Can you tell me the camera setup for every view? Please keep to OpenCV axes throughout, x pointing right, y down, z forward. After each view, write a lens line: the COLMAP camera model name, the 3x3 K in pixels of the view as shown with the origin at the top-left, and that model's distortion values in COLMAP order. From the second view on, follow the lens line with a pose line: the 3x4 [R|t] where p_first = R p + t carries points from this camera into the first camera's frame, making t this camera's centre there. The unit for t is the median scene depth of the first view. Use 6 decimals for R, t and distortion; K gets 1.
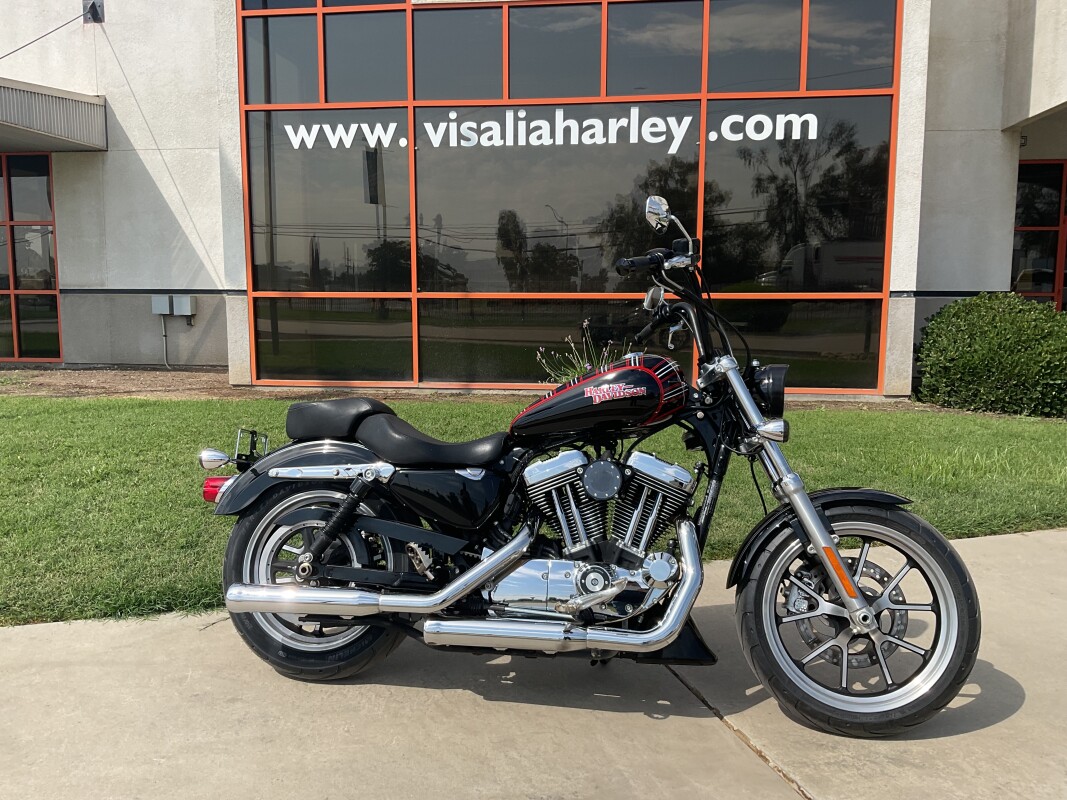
lens RADIAL K [[871.4, 0, 538.3], [0, 871.4, 398.8], [0, 0, 1]] dist [0.036824, -0.079323]
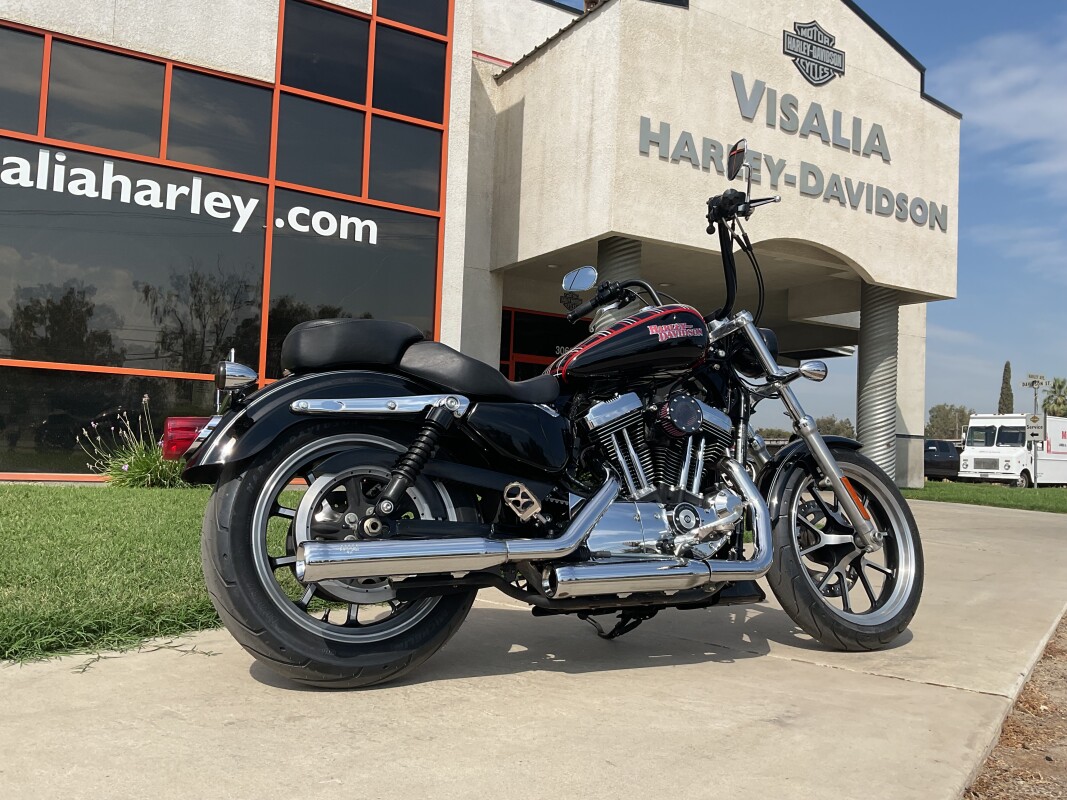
lens RADIAL K [[871.4, 0, 542.5], [0, 871.4, 392.6], [0, 0, 1]] dist [0.036824, -0.079323]
pose [[0.785902, 0.069304, 0.614455, -0.158464], [0.035172, 0.987080, -0.156318, 0.052331], [-0.617350, 0.144463, 0.773311, 0.081373]]
